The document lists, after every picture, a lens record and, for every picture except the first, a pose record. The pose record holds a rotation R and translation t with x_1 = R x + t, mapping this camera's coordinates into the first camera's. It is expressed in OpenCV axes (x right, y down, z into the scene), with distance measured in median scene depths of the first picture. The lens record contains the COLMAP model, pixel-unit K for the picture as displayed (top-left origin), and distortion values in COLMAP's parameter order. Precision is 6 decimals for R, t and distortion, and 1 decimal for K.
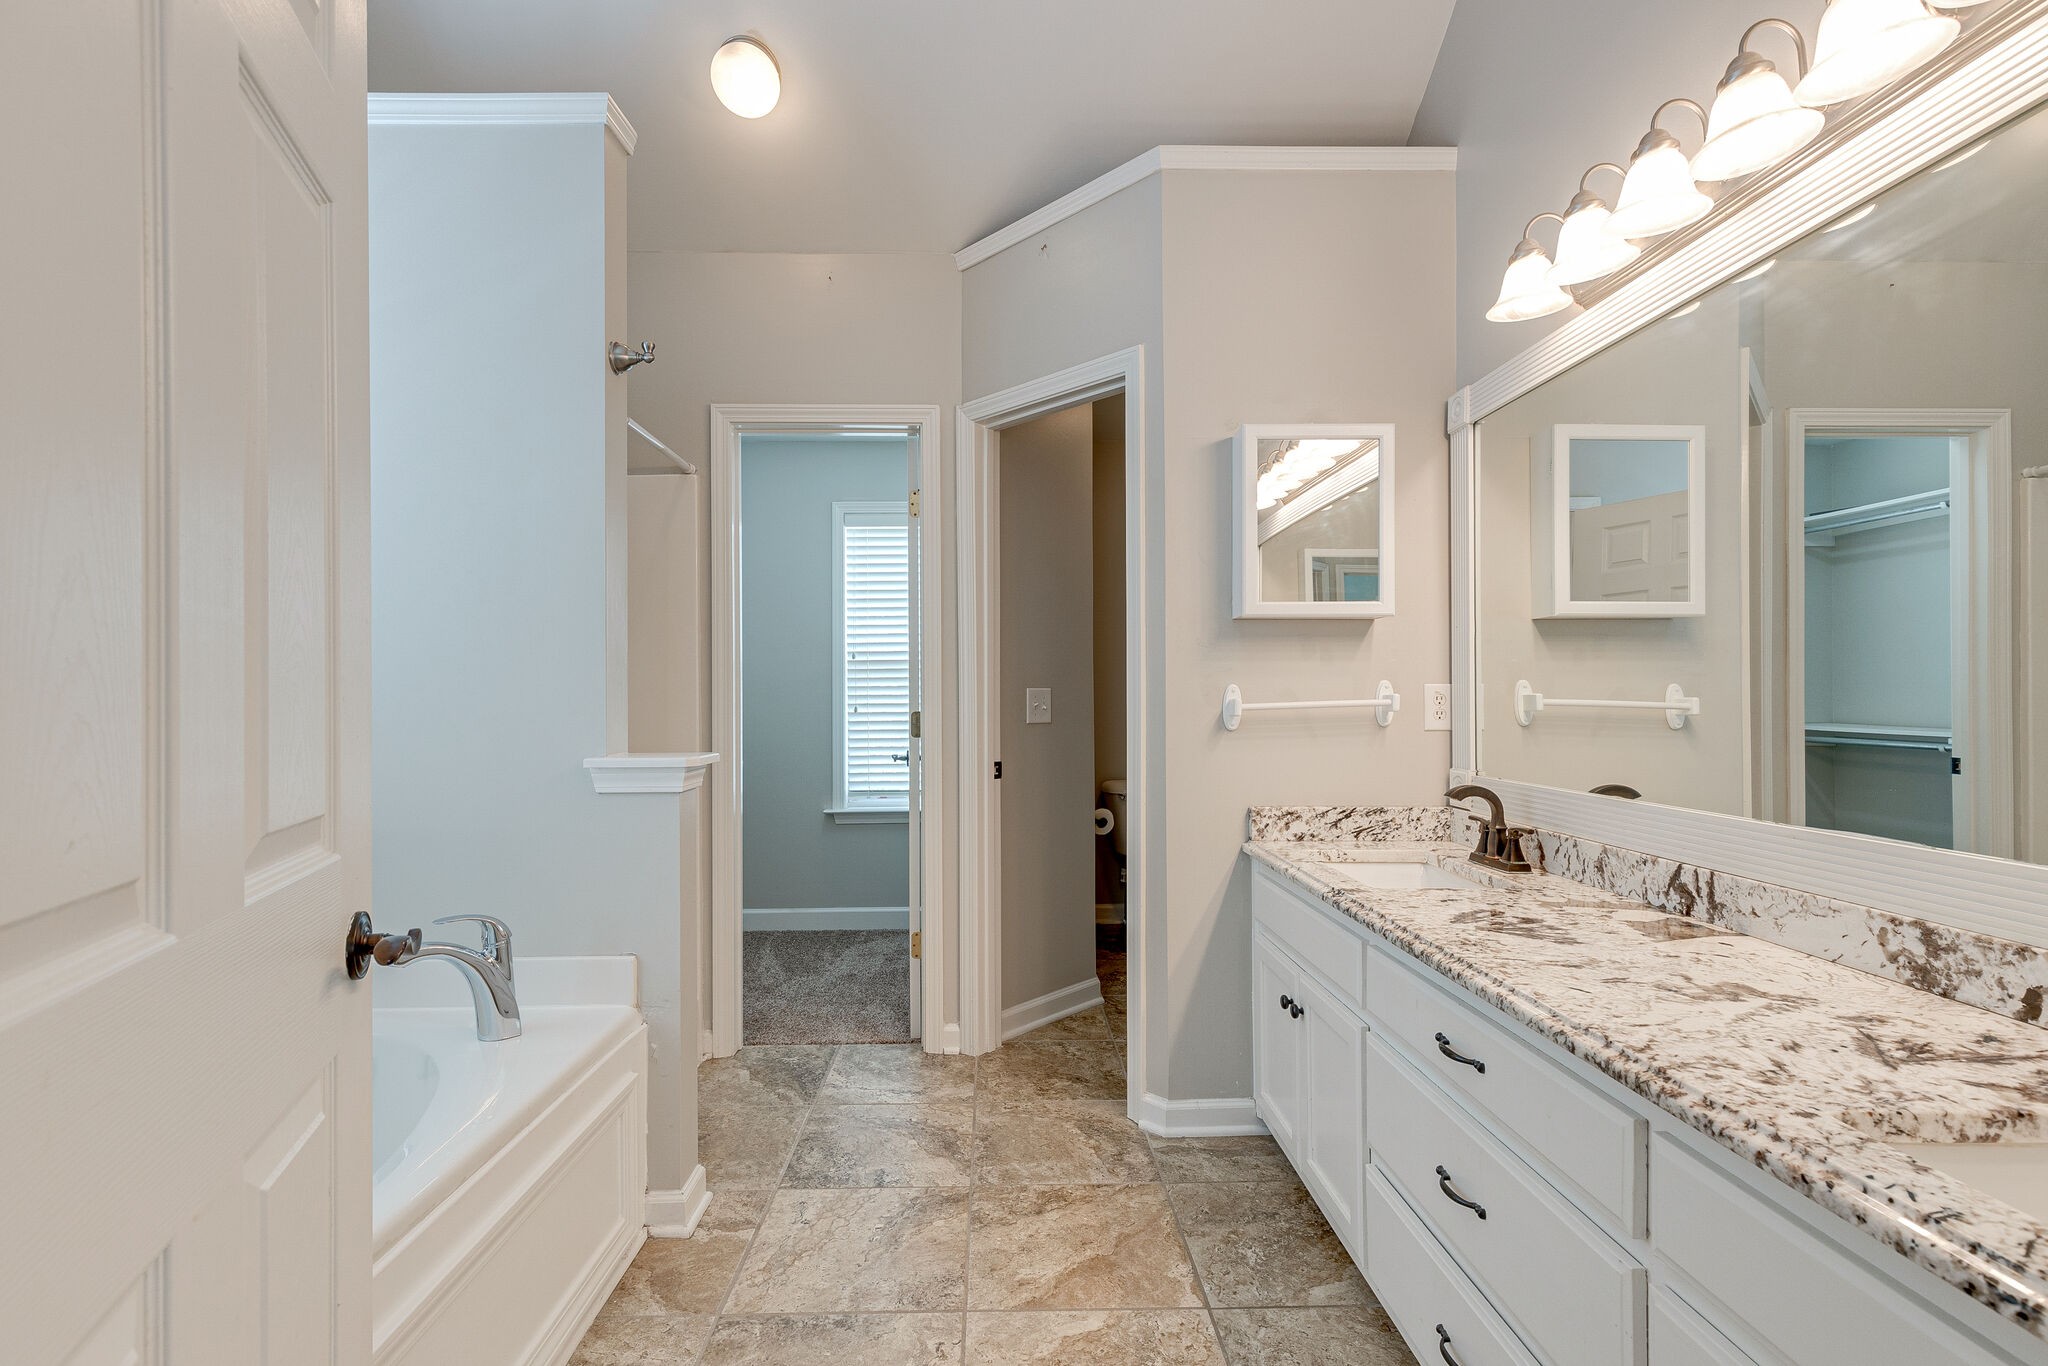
lens RADIAL K [[924.9, 0, 1024.0], [0, 924.9, 683.0], [0, 0, 1]] dist [0.001833, 0.000052]
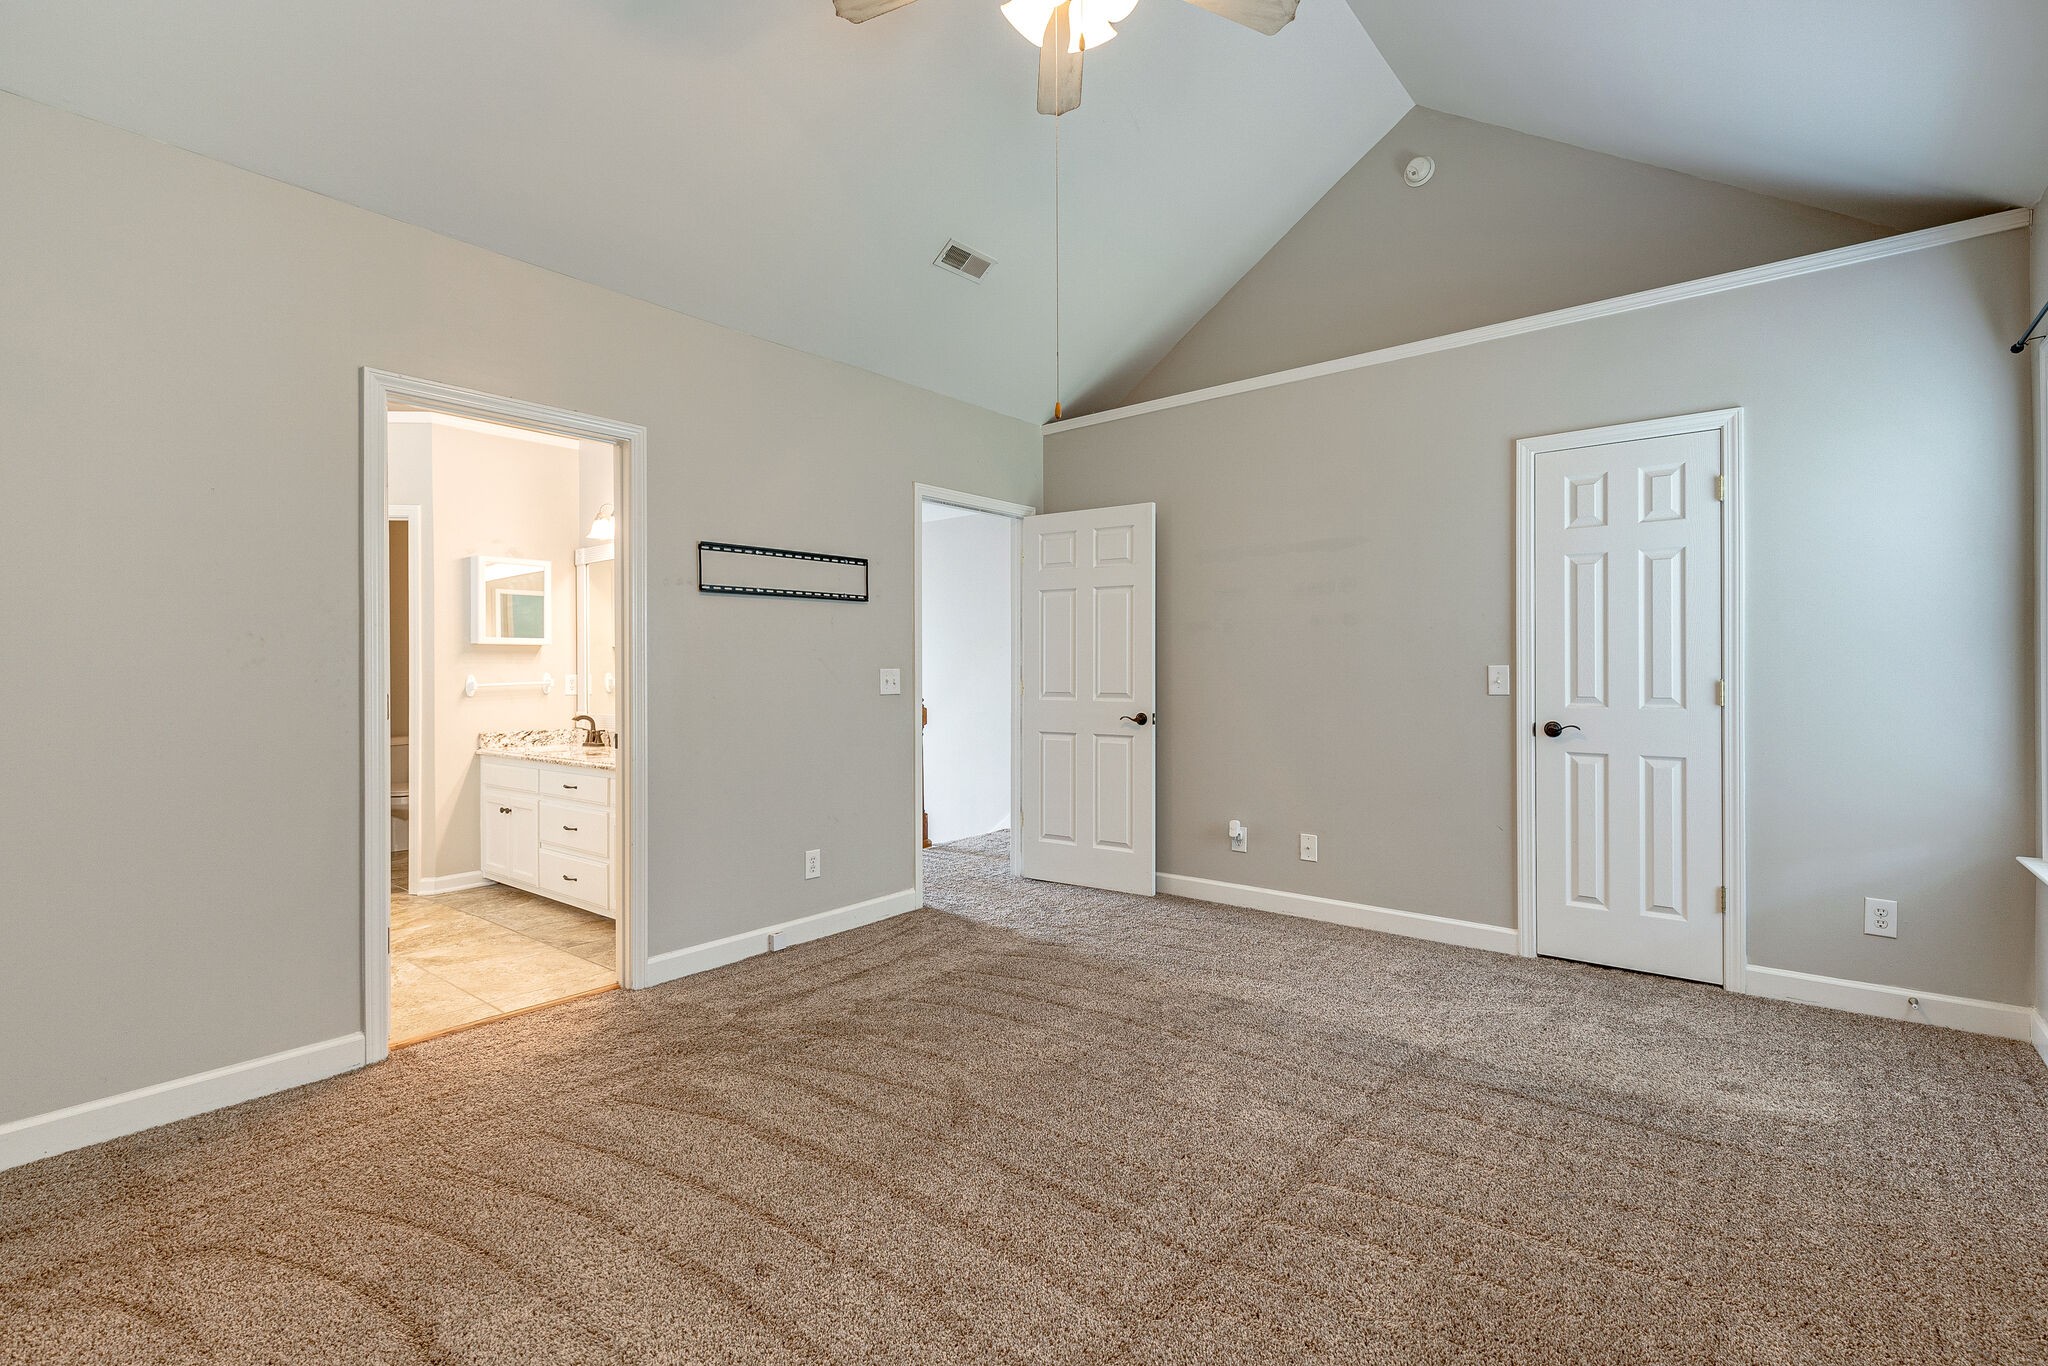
lens RADIAL K [[924.9, 0, 1024.0], [0, 924.9, 683.0], [0, 0, 1]] dist [0.001833, 0.000052]
pose [[0.665410, -0.002718, 0.746473, -0.512390], [-0.003767, 0.999968, 0.006999, 0.001168], [-0.746469, -0.007469, 0.665379, -1.350309]]
